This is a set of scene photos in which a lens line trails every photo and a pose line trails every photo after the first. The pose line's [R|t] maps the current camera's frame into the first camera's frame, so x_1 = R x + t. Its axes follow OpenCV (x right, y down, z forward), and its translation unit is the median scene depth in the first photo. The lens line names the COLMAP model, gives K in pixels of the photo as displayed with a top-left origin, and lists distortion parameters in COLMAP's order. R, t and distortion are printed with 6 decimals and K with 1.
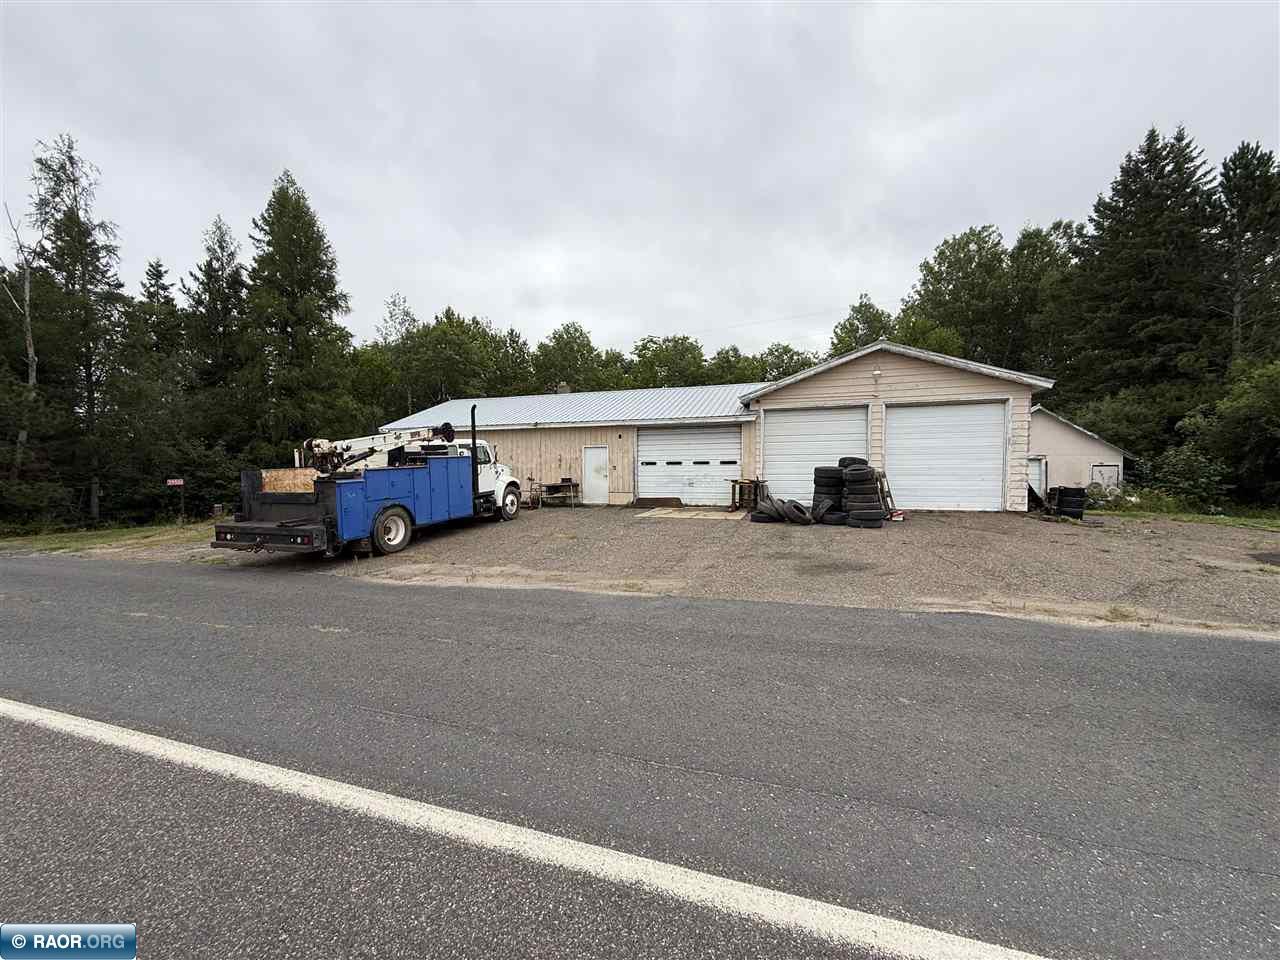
lens RADIAL K [[509.4, 0, 635.4], [0, 509.4, 481.5], [0, 0, 1]] dist [-0.000747, -0.000518]
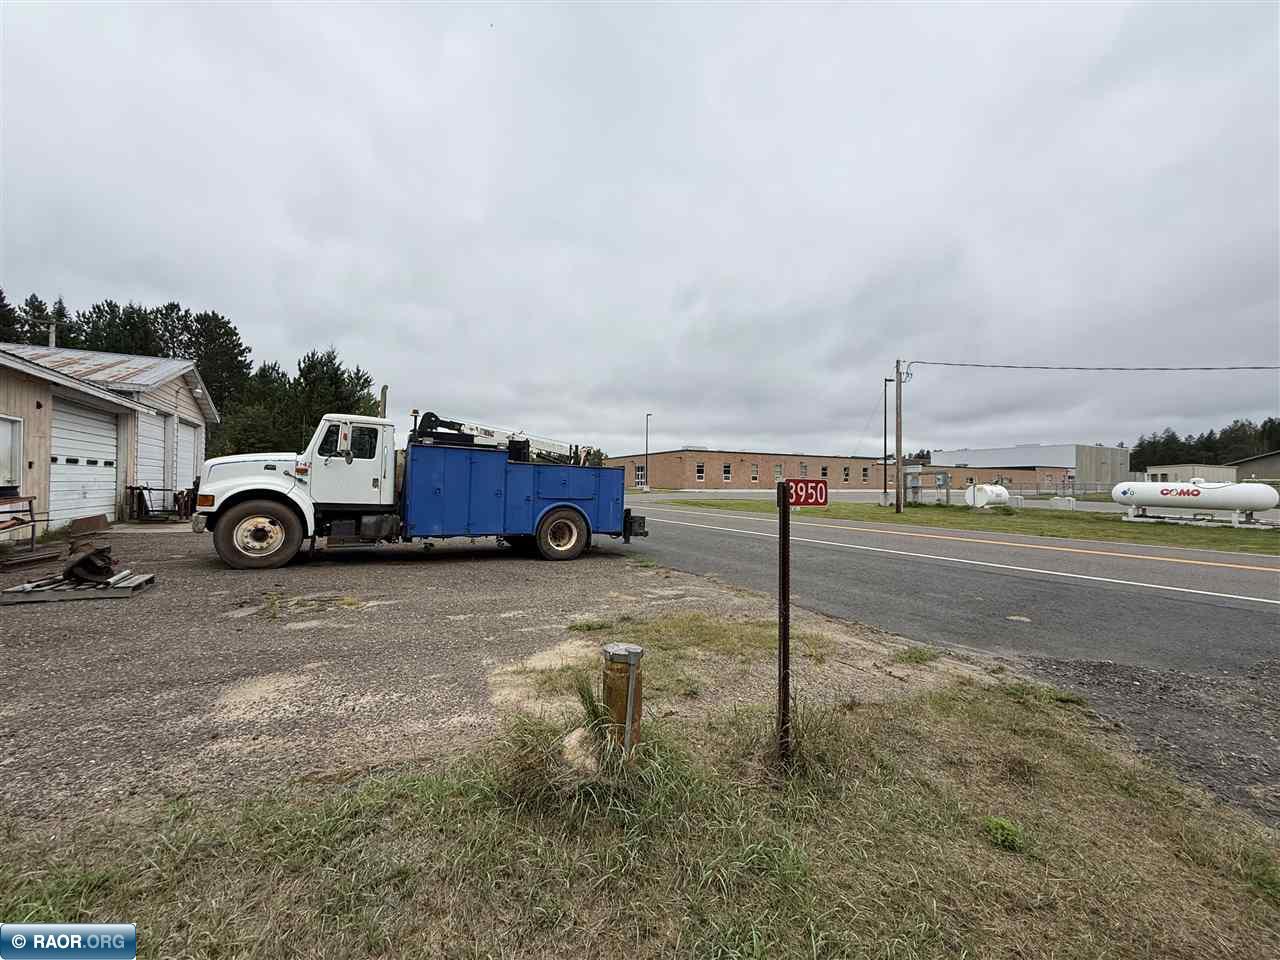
lens RADIAL K [[509.9, 0, 640.0], [0, 509.9, 480.0], [0, 0, 1]] dist [0.002401, 0.000042]
pose [[-0.766523, 0.007799, 0.642170, -0.889986], [0.021764, 0.999667, 0.013837, -0.006864], [-0.641848, 0.024583, -0.766438, 1.080287]]
